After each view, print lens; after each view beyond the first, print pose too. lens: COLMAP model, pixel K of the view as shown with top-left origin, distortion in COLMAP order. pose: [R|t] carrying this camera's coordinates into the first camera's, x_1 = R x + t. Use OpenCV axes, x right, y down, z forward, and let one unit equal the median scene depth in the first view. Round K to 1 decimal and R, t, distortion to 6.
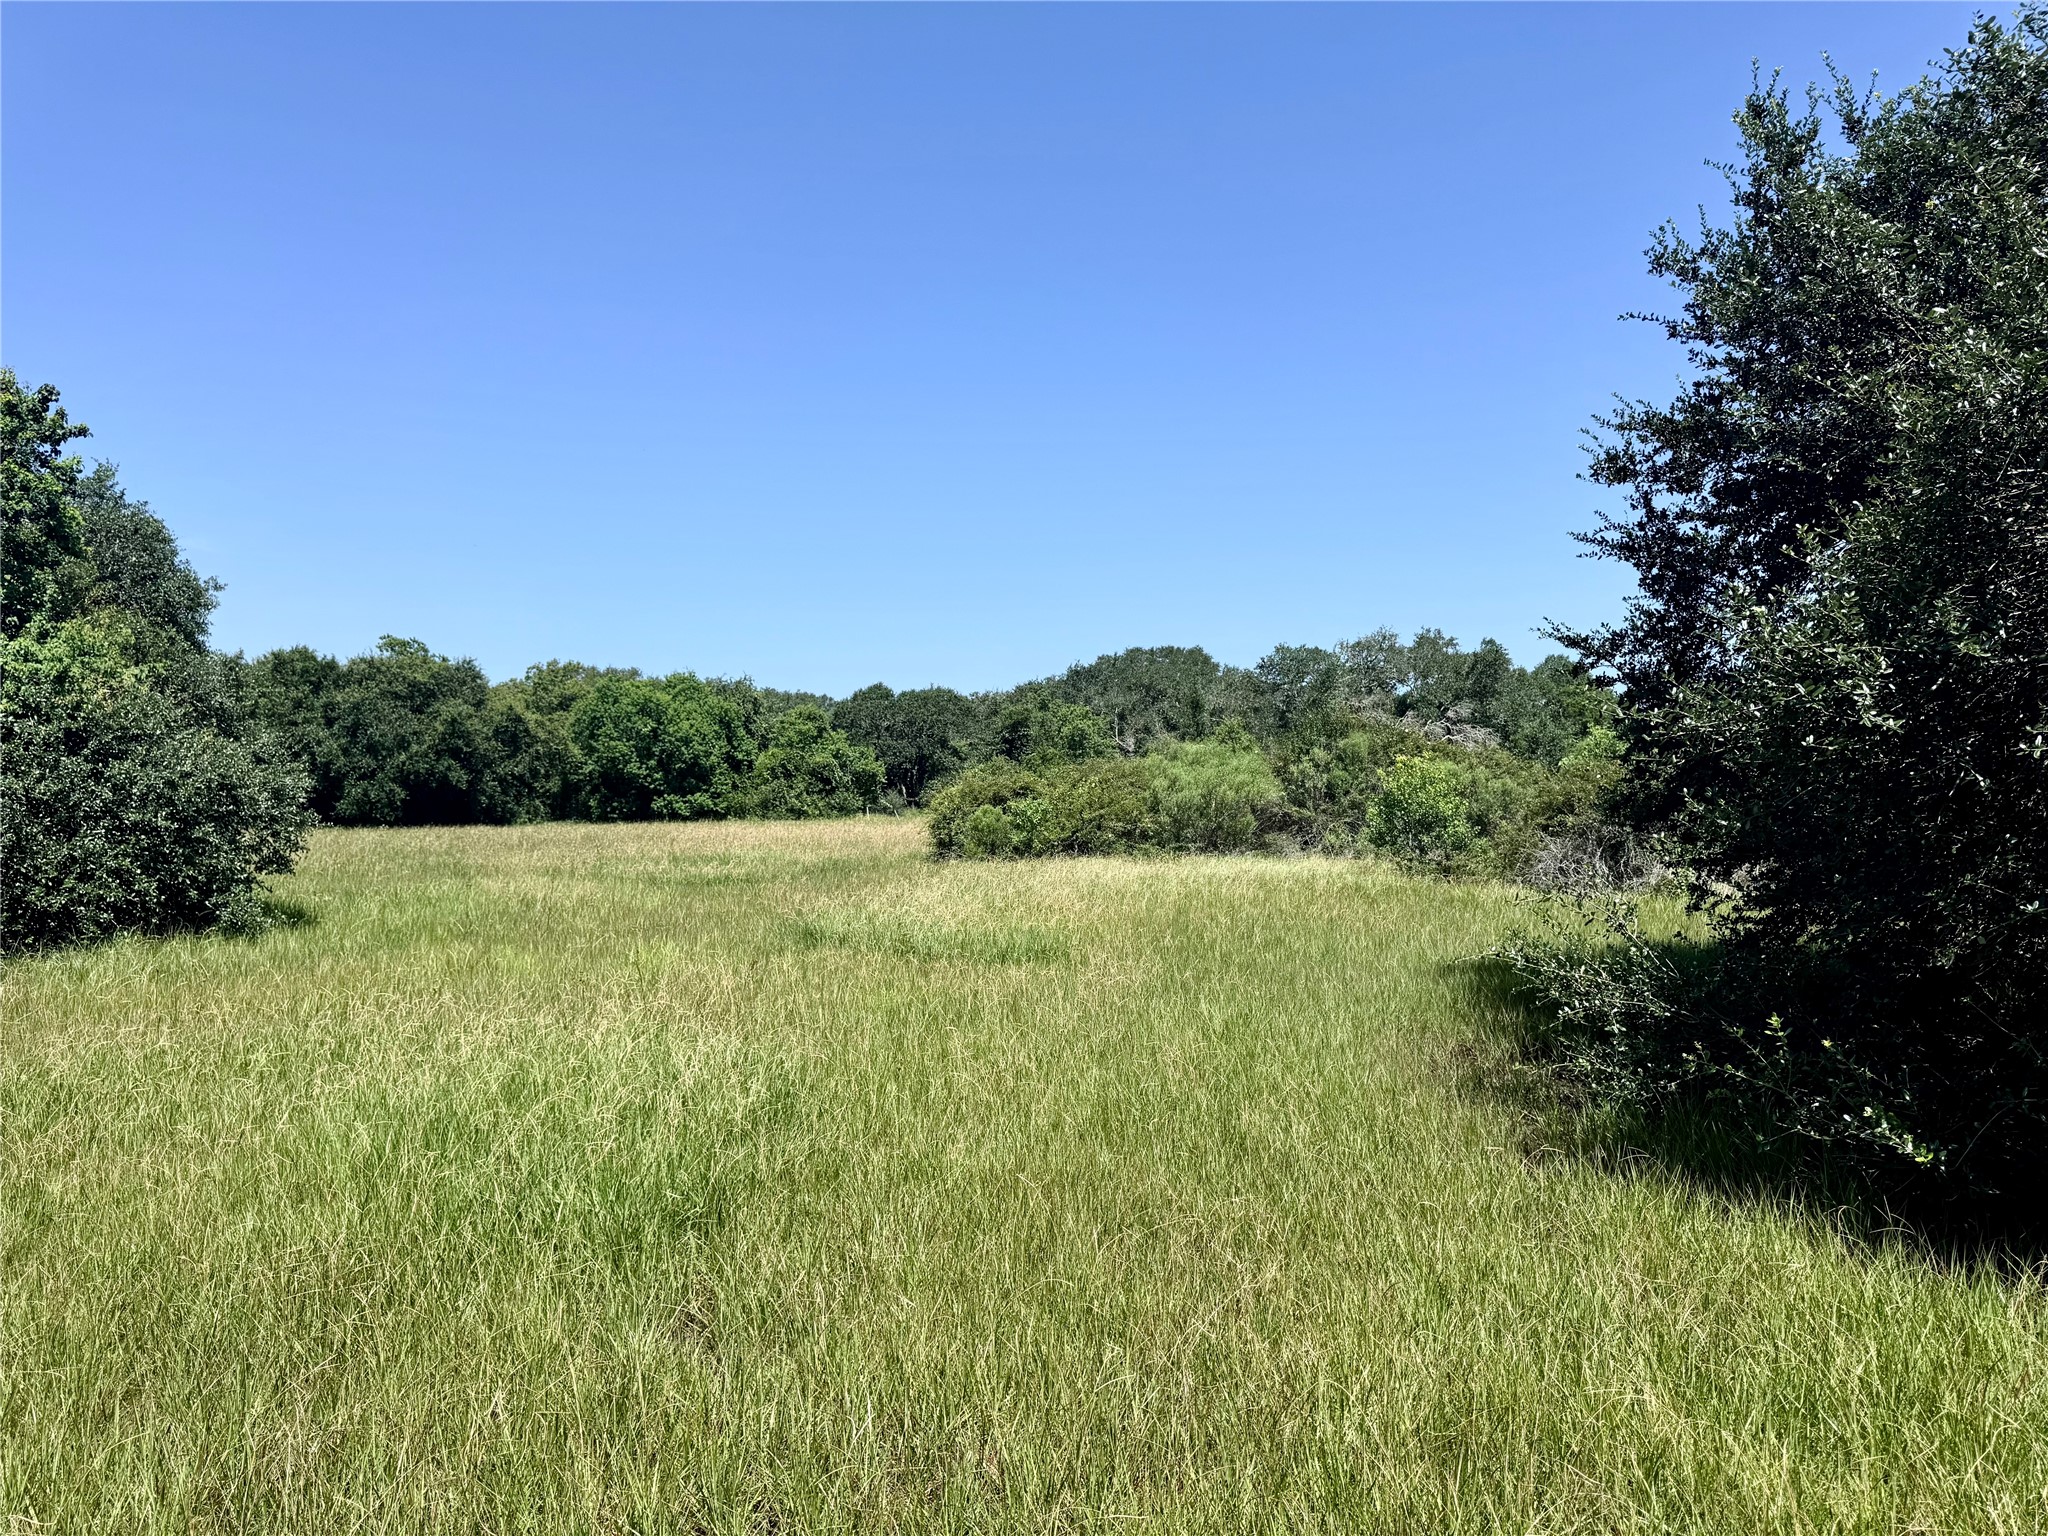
lens RADIAL K [[1387.0, 0, 985.4], [0, 1387.0, 771.0], [0, 0, 1]] dist [0.181269, -0.363930]
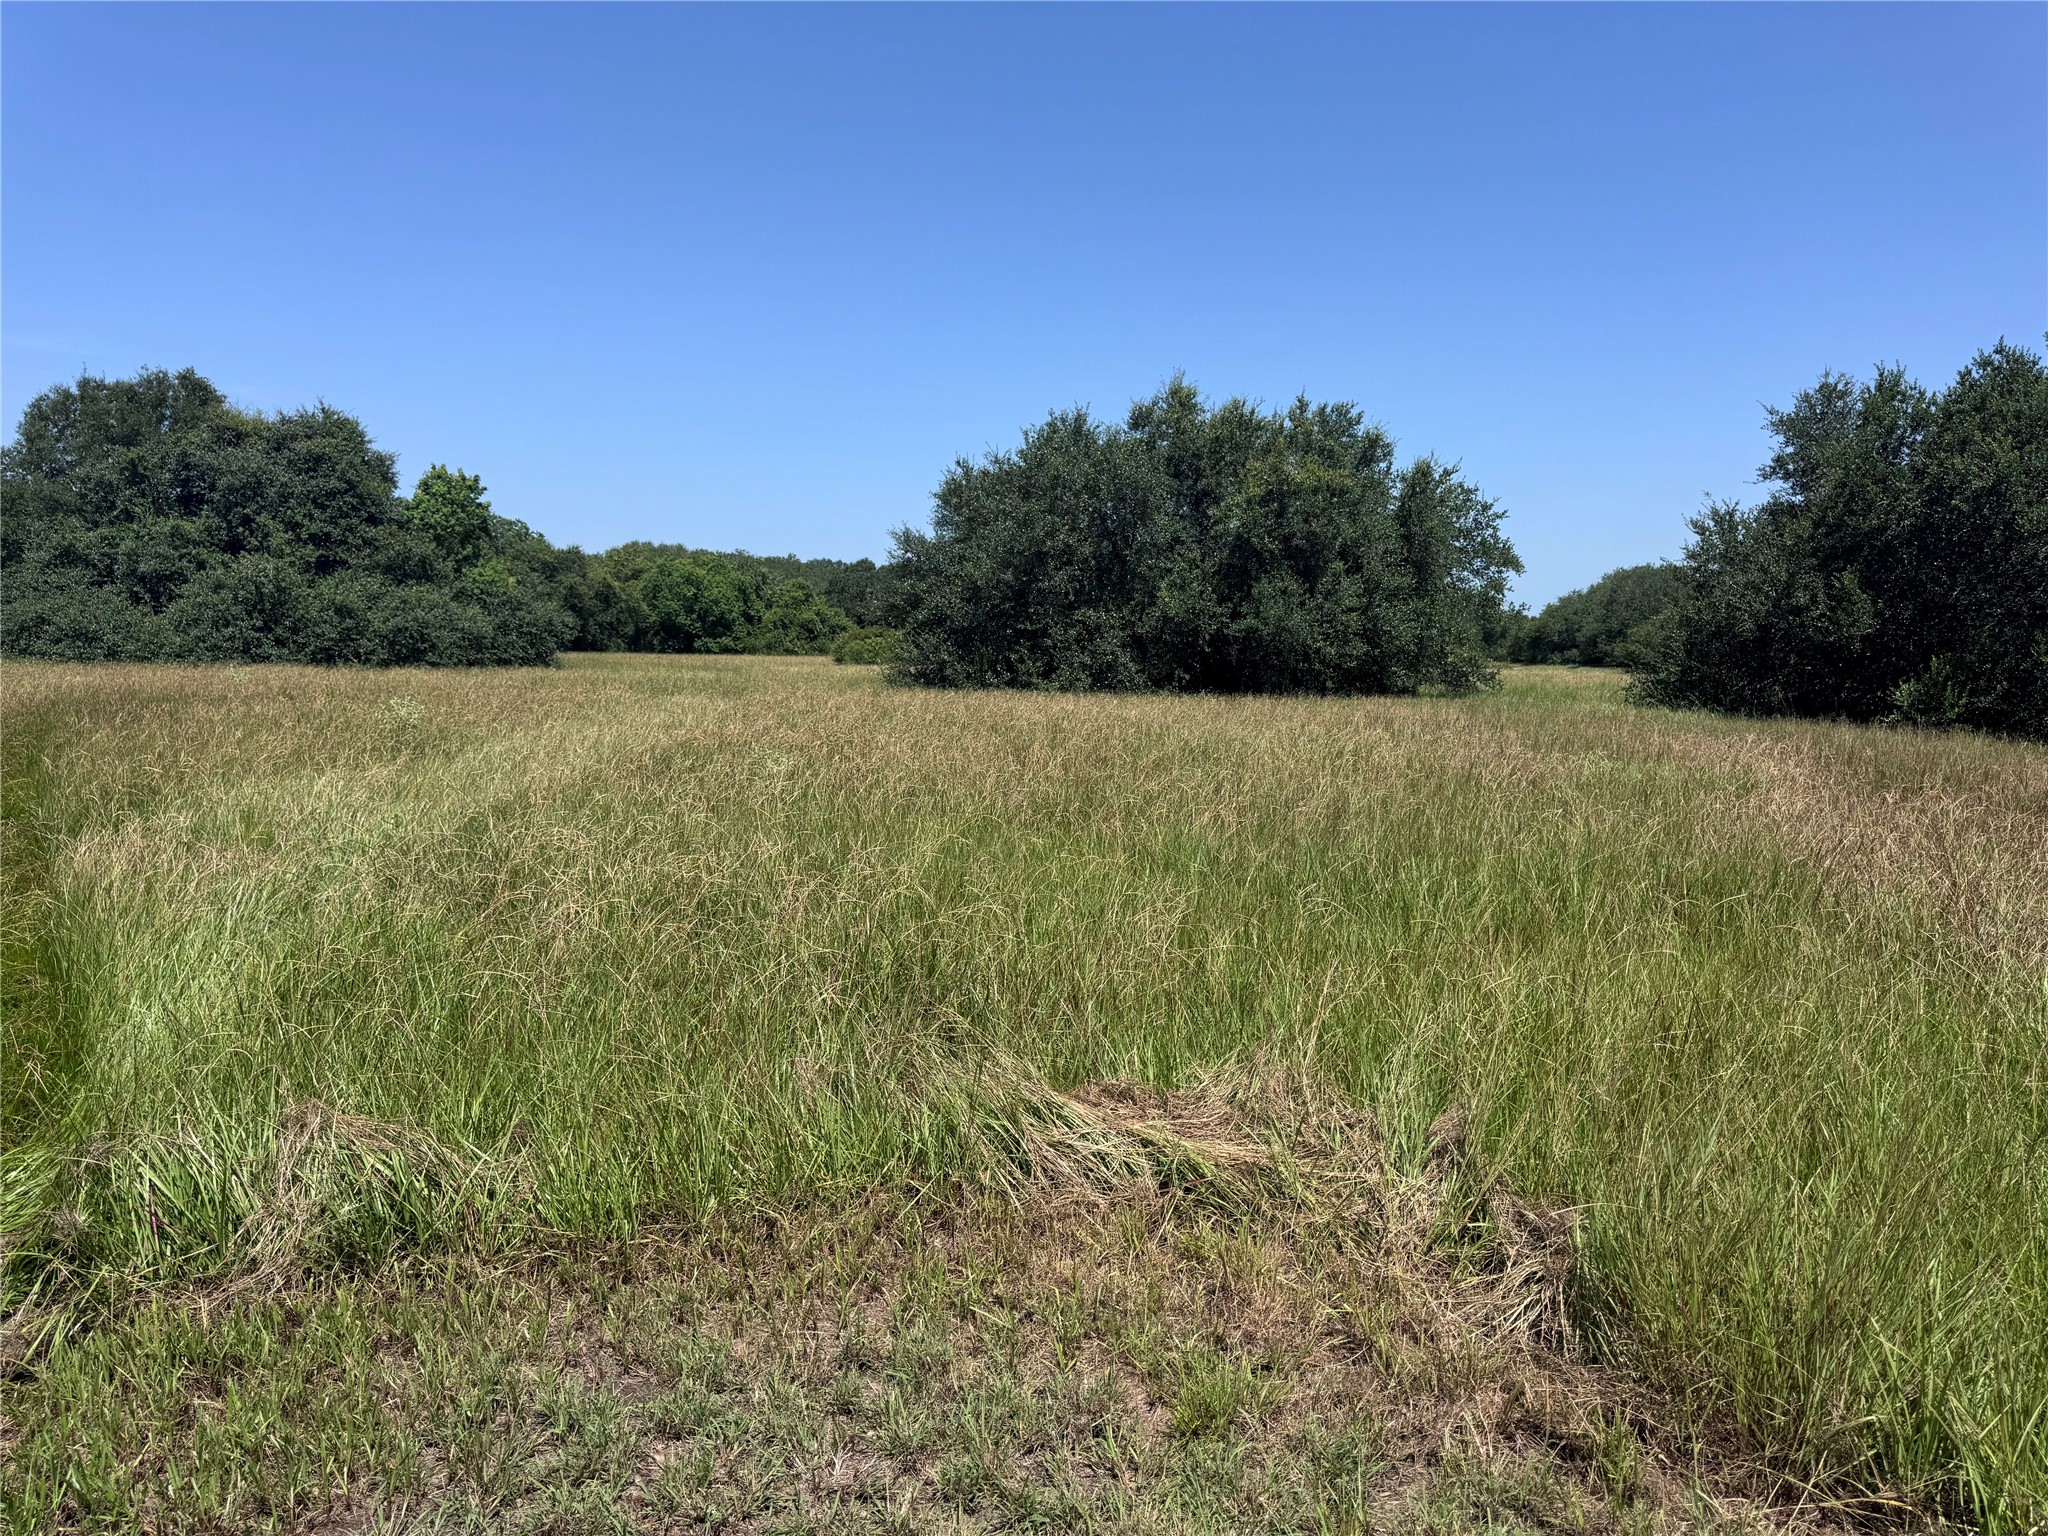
lens RADIAL K [[1507.0, 0, 1021.4], [0, 1507.0, 787.2], [0, 0, 1]] dist [0.126377, -0.223518]
pose [[0.999622, 0.019820, -0.019068, 0.152366], [-0.017780, 0.994646, 0.101796, 0.004902], [0.020983, -0.101418, 0.994623, -0.649972]]
